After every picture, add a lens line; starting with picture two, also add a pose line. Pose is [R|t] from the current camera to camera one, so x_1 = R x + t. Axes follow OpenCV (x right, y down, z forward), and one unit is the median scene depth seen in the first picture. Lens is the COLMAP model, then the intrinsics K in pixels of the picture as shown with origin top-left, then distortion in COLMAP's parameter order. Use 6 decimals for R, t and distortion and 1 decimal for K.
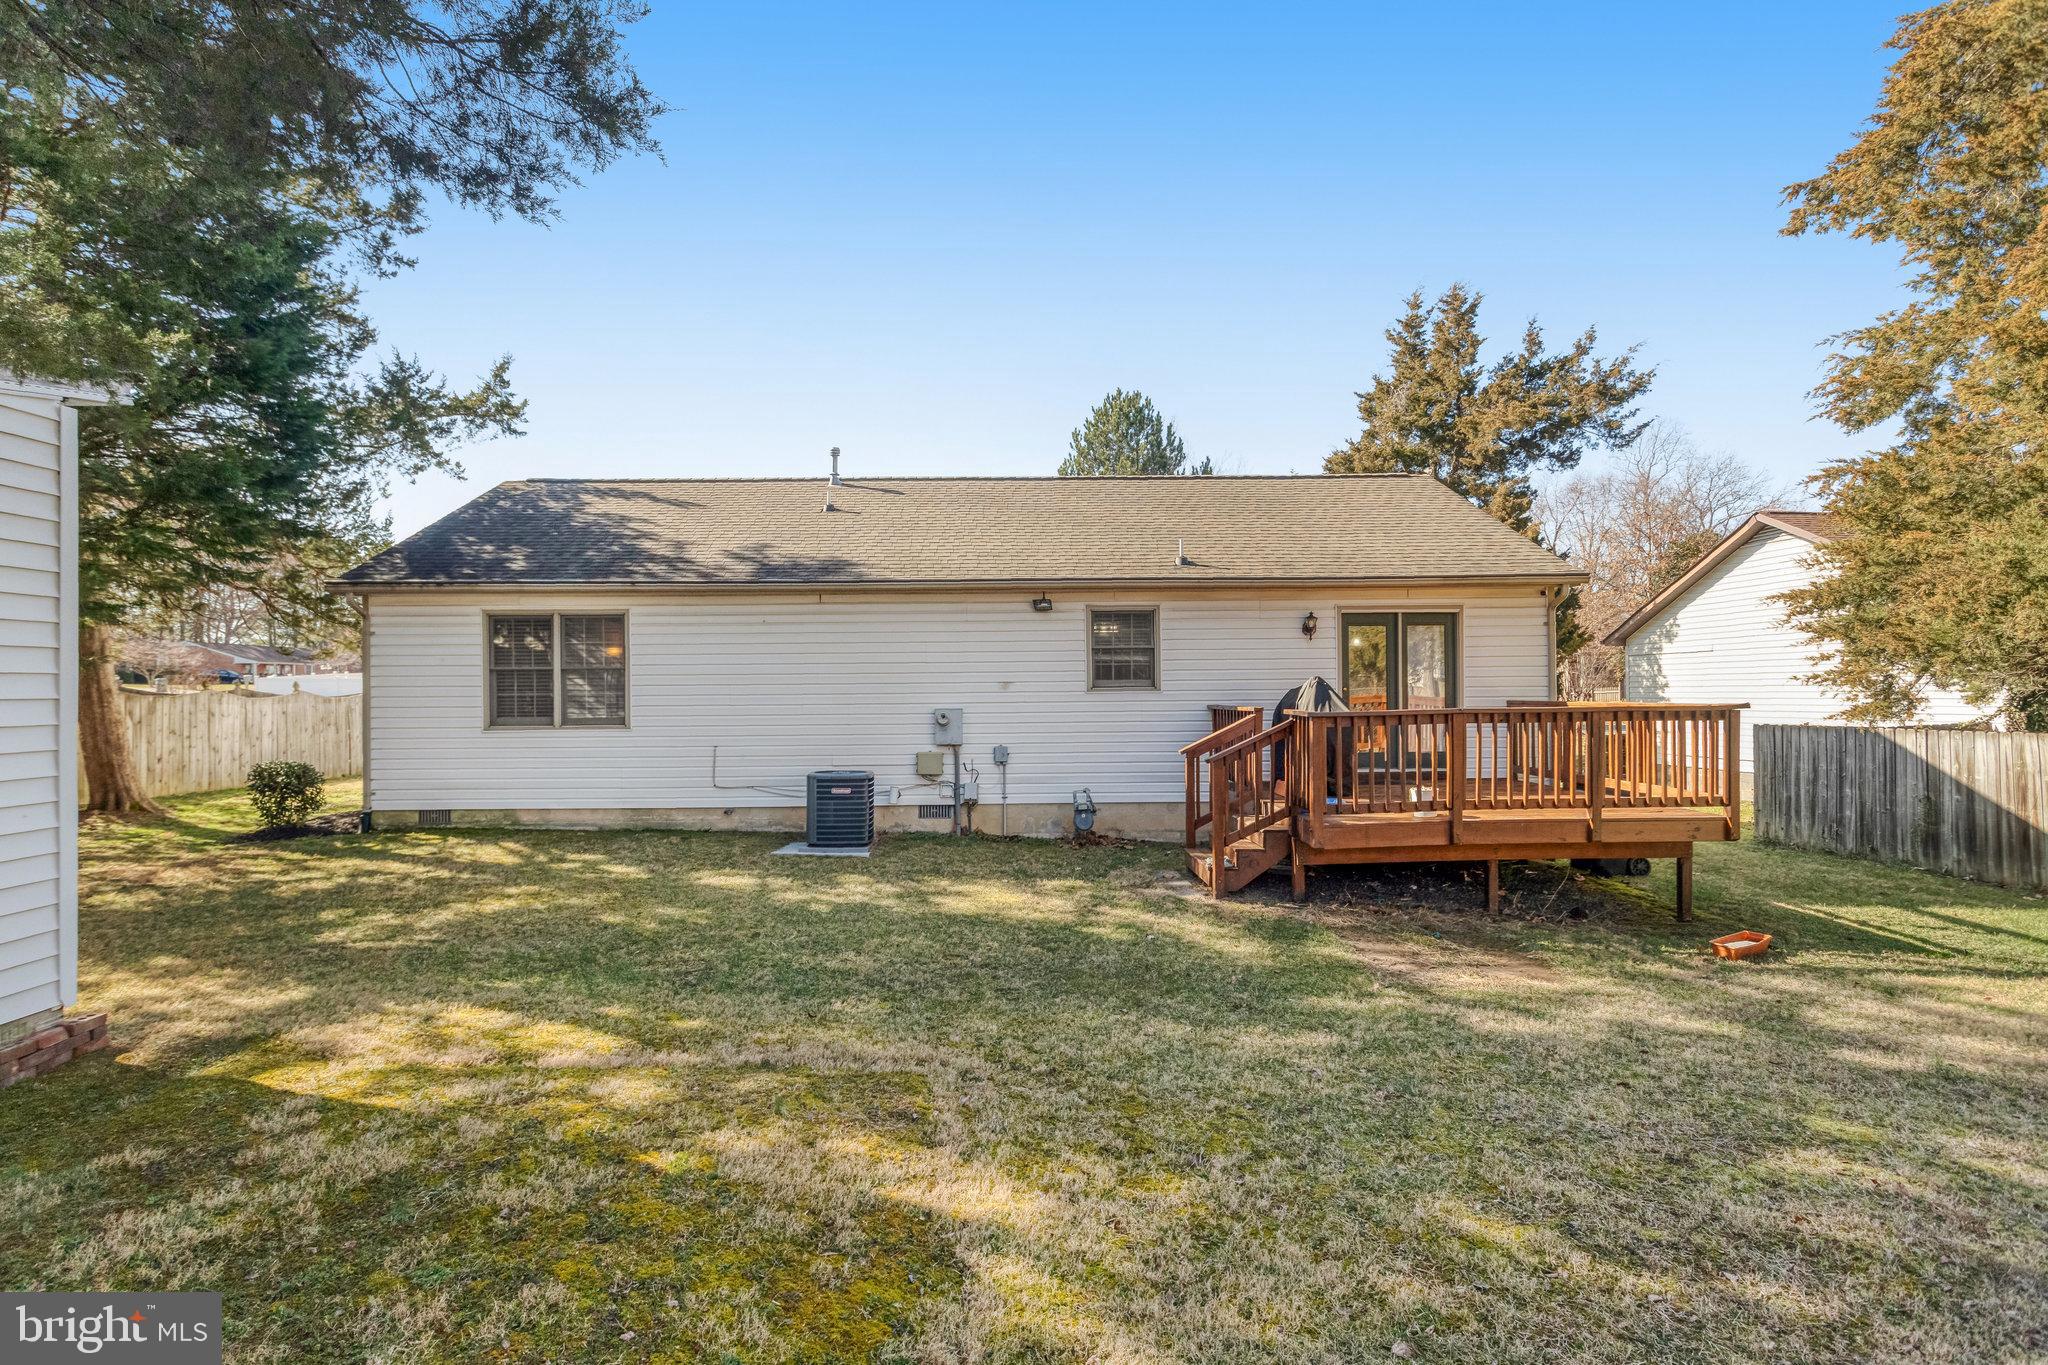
lens RADIAL K [[1014.6, 0, 1028.9], [0, 1014.6, 681.8], [0, 0, 1]] dist [0.015067, 0.000202]
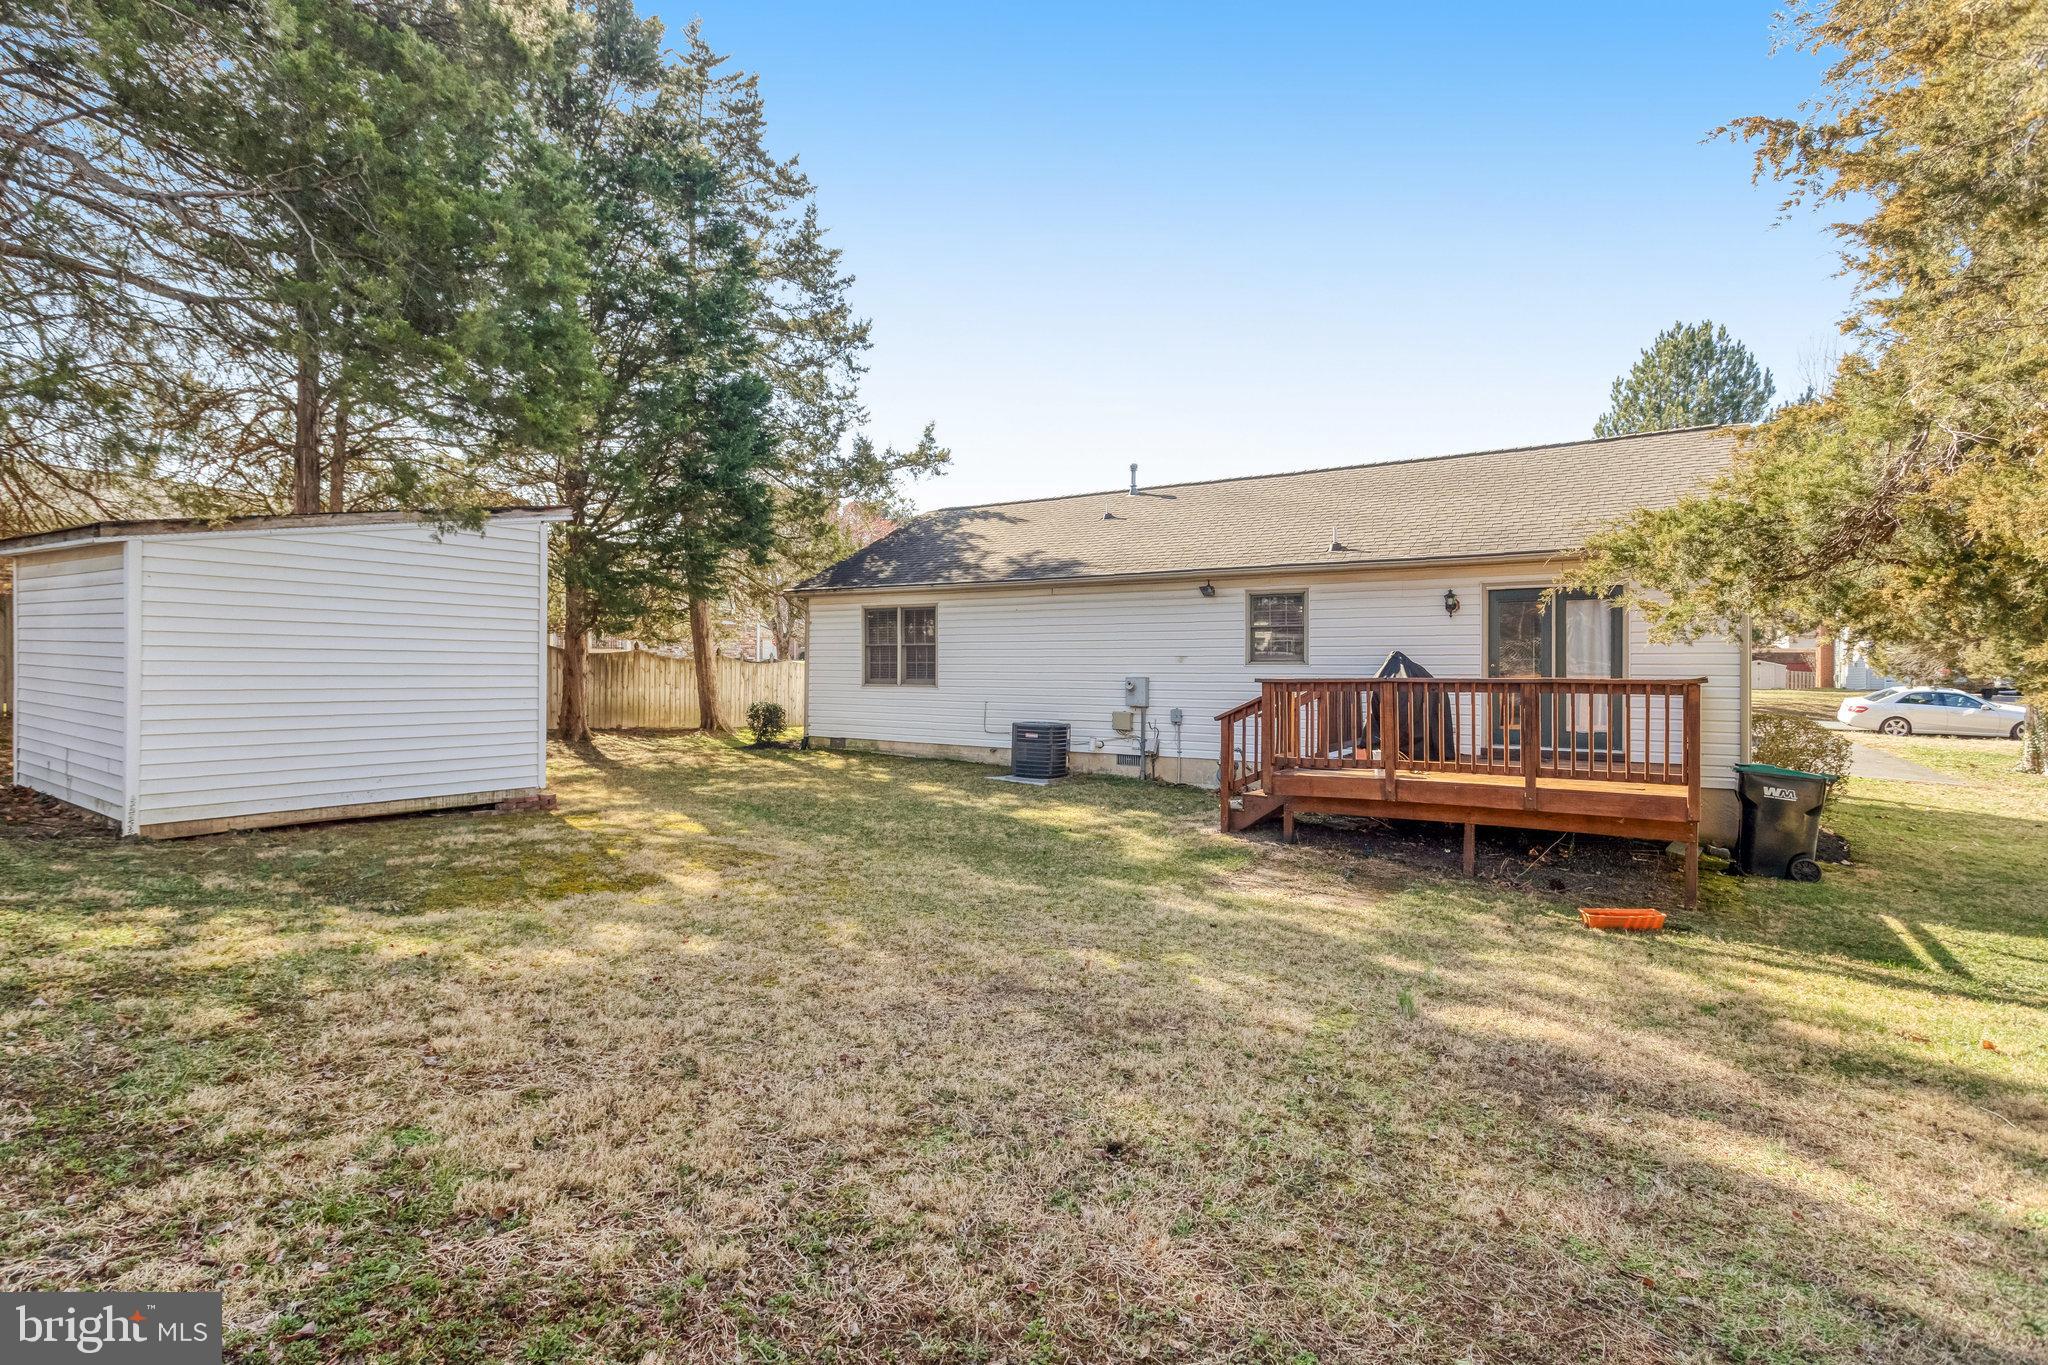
lens RADIAL K [[1014.6, 0, 1023.7], [0, 1014.6, 676.4], [0, 0, 1]] dist [0.015067, 0.000202]
pose [[0.827897, 0.016463, -0.560638, 0.497889], [-0.009410, 0.999836, 0.015464, 0.007402], [0.560801, -0.007527, 0.827917, -0.102264]]
